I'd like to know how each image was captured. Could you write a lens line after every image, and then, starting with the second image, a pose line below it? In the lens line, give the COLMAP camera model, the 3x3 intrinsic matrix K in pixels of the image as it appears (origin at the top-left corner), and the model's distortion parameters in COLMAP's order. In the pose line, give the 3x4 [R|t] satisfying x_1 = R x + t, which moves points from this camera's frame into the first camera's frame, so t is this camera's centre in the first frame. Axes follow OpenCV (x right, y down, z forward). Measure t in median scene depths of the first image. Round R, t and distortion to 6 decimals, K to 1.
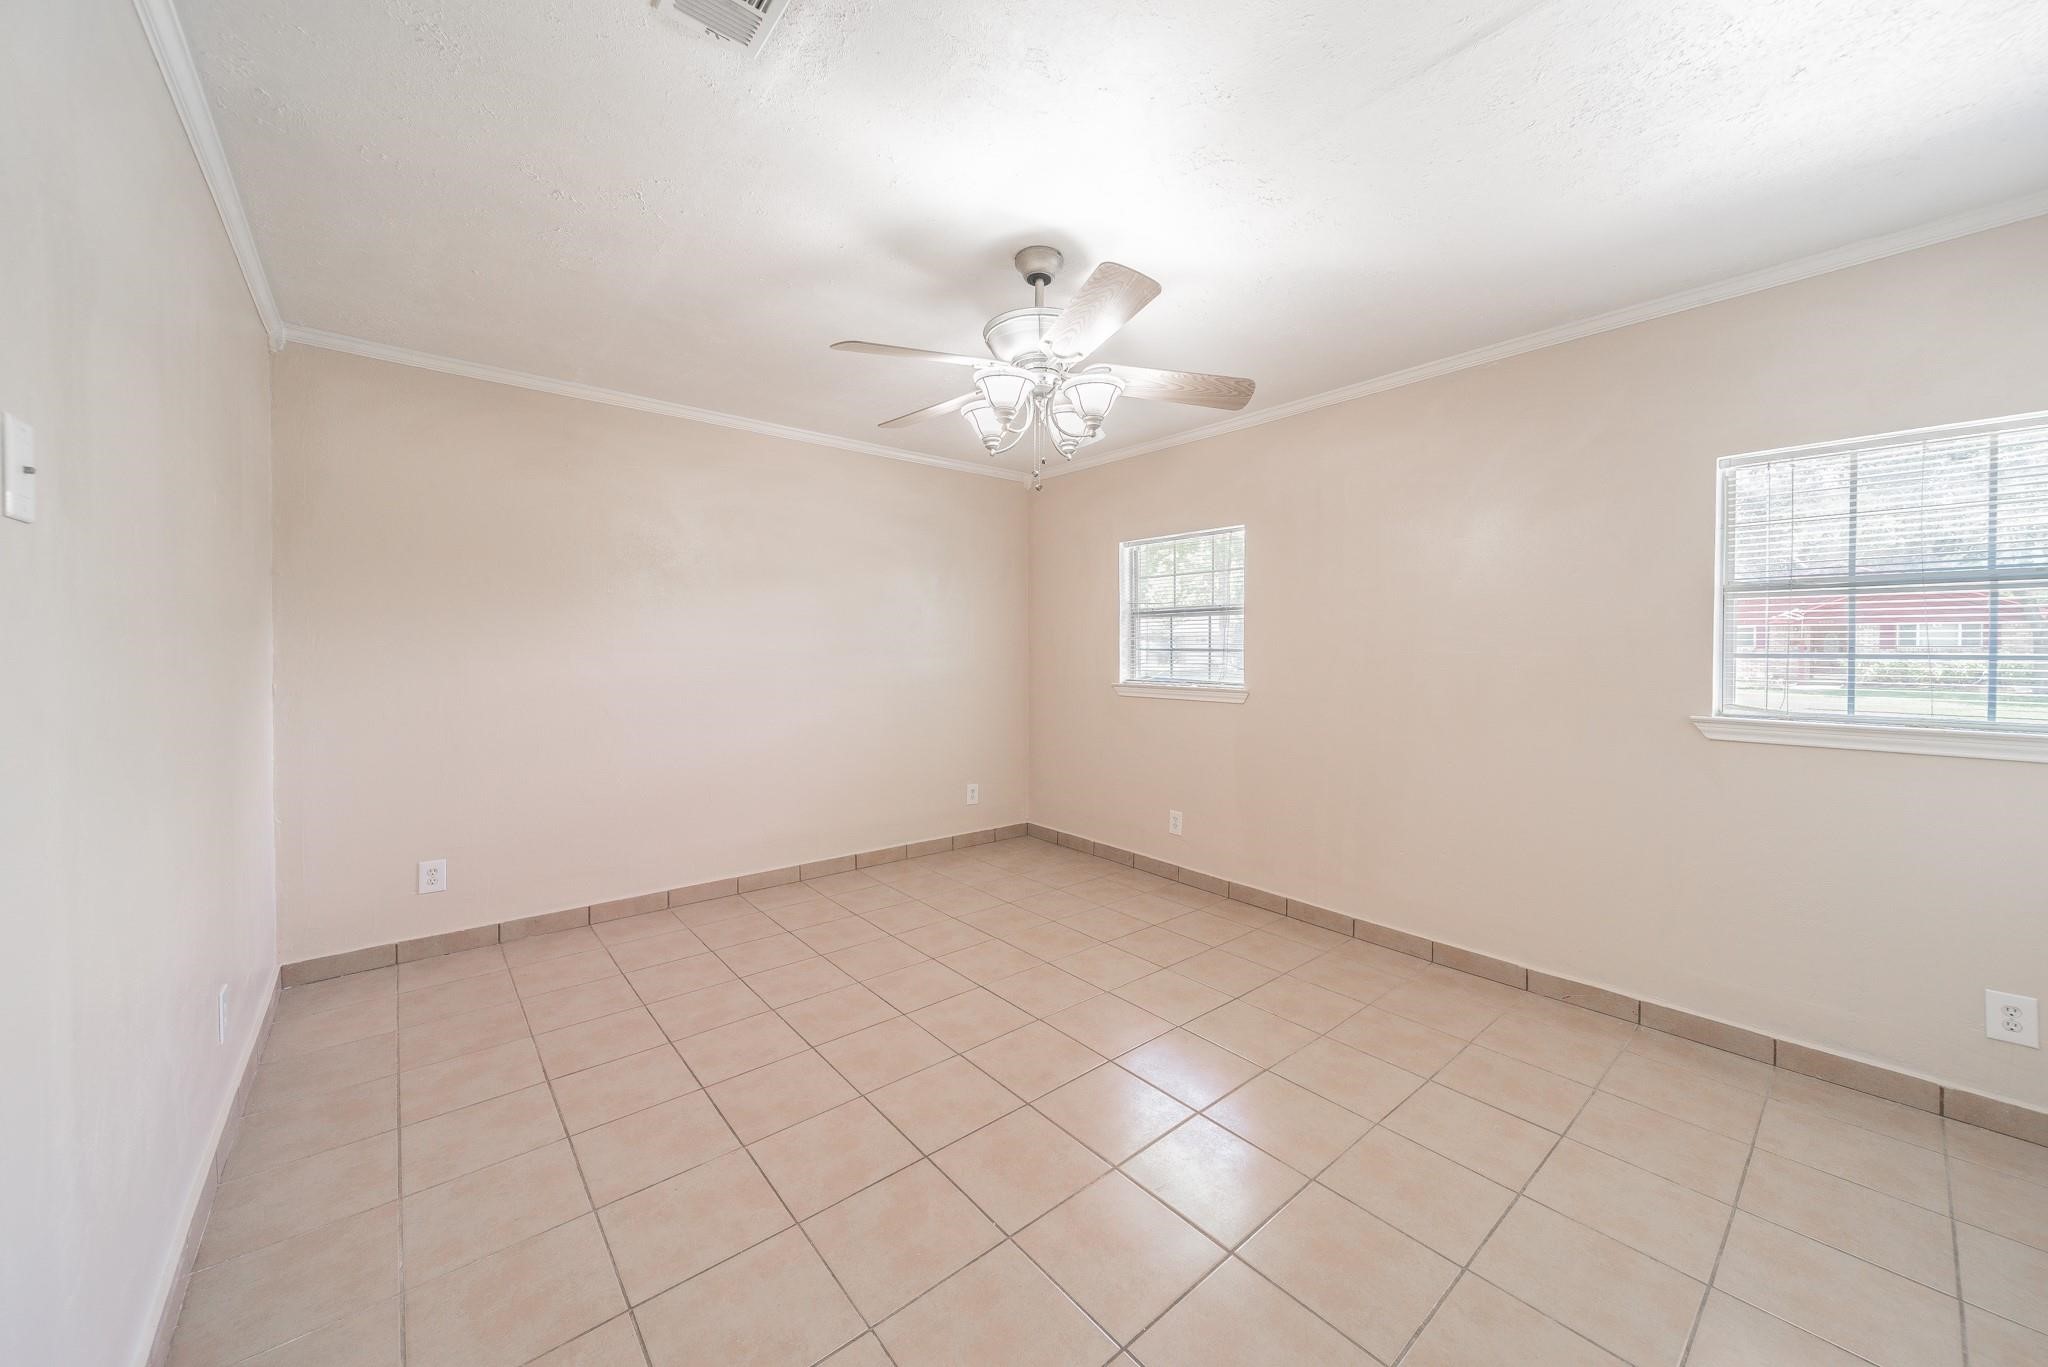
lens RADIAL K [[744.3, 0, 1052.3], [0, 744.3, 648.1], [0, 0, 1]] dist [0.002751, -0.003598]
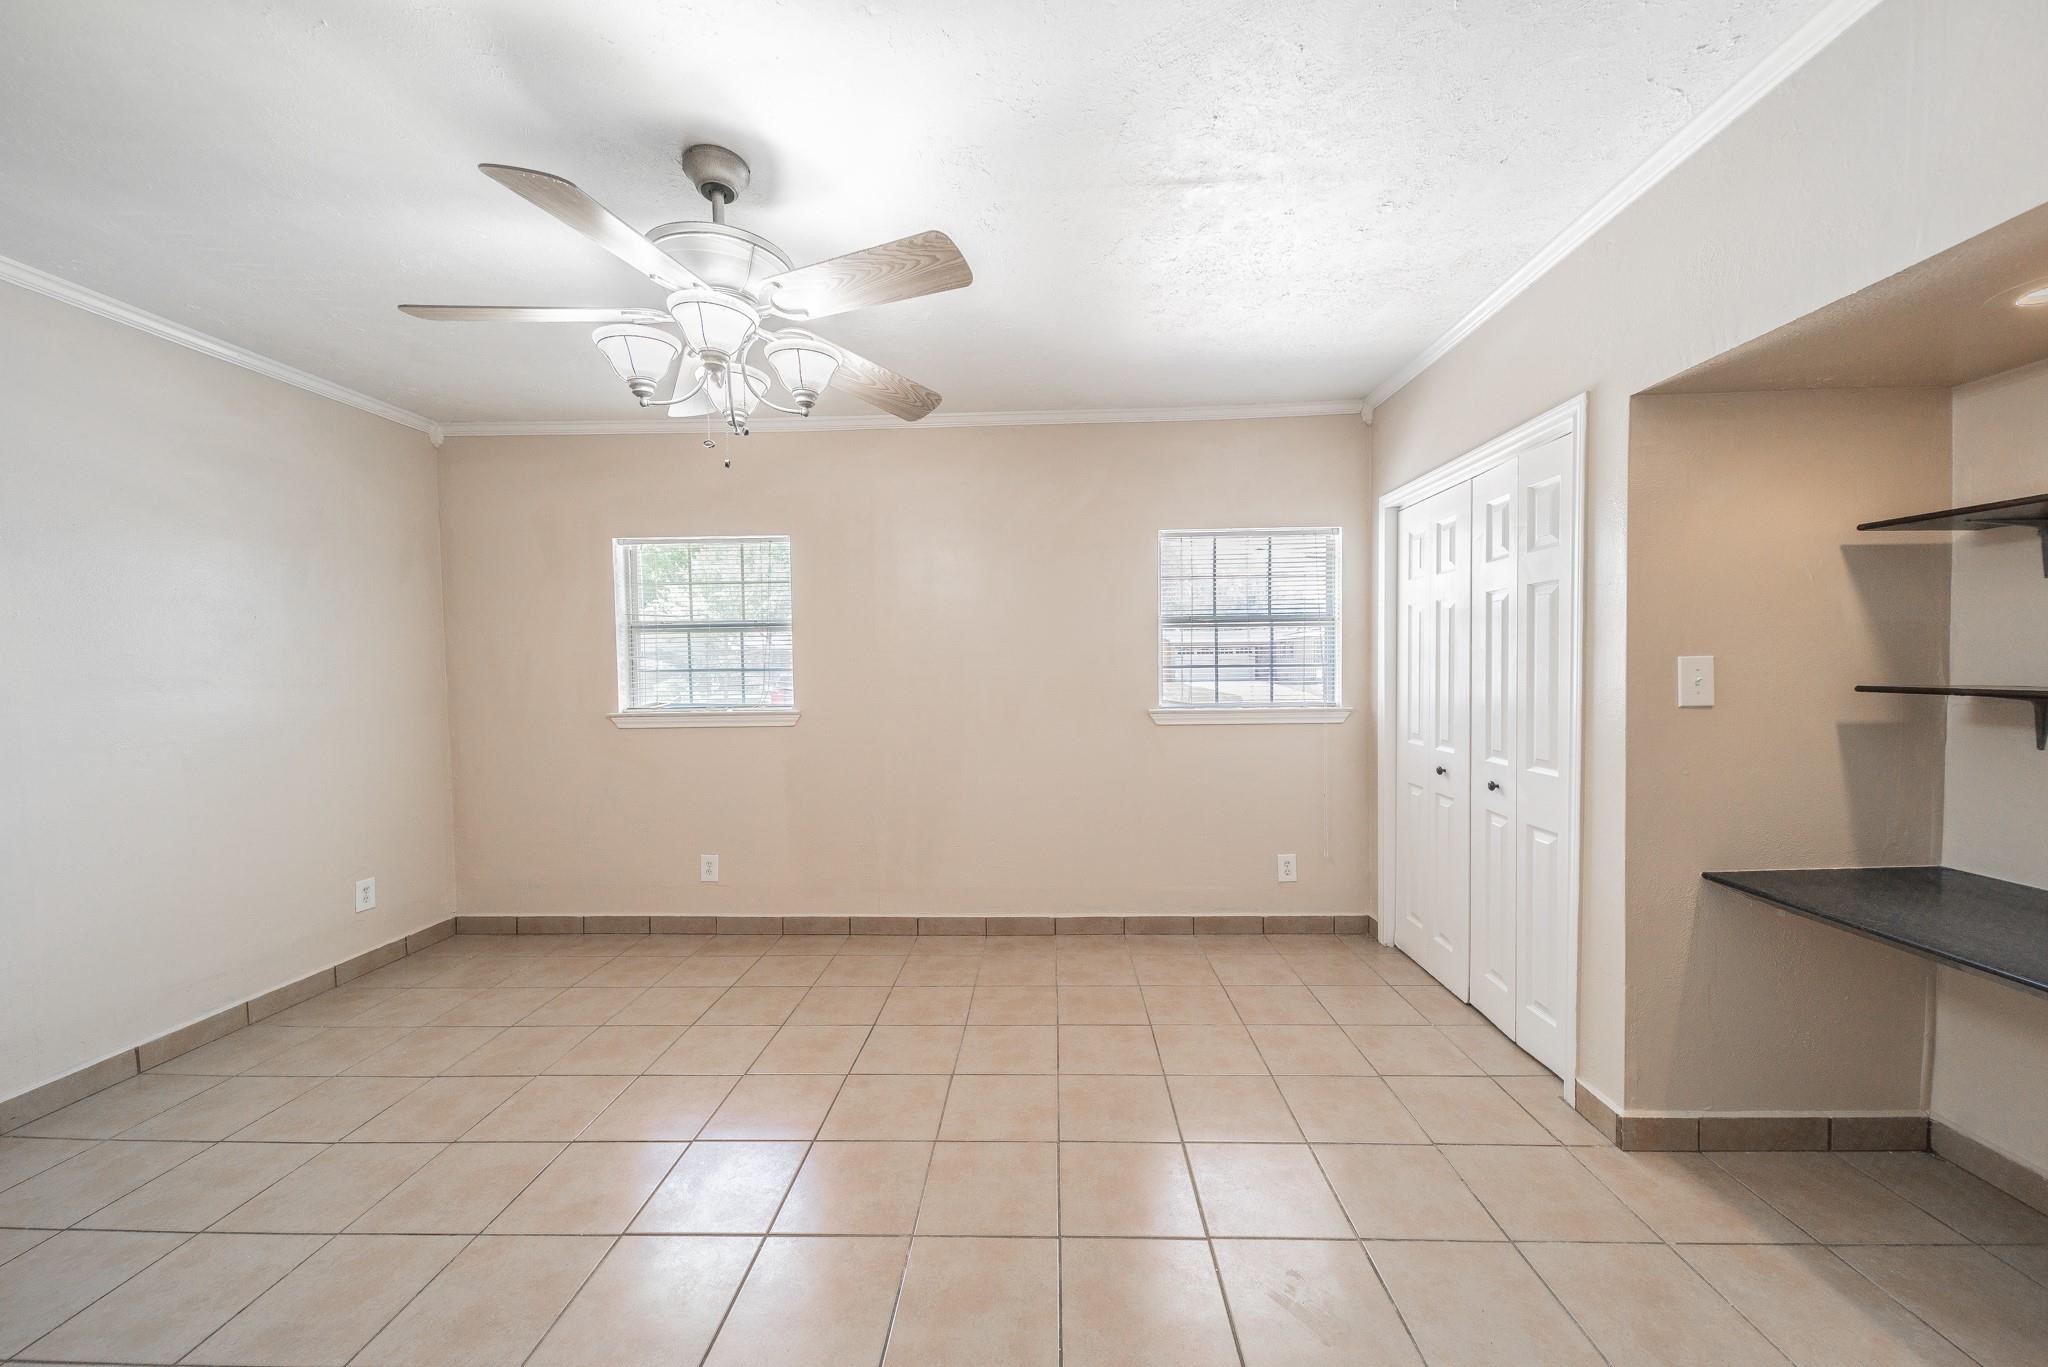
lens RADIAL K [[744.3, 0, 1035.6], [0, 744.3, 681.8], [0, 0, 1]] dist [0.002751, -0.003598]
pose [[0.667200, -0.028561, 0.744331, -0.230517], [0.014516, 0.999573, 0.025343, -0.000643], [-0.744737, -0.006104, 0.667330, 0.137576]]
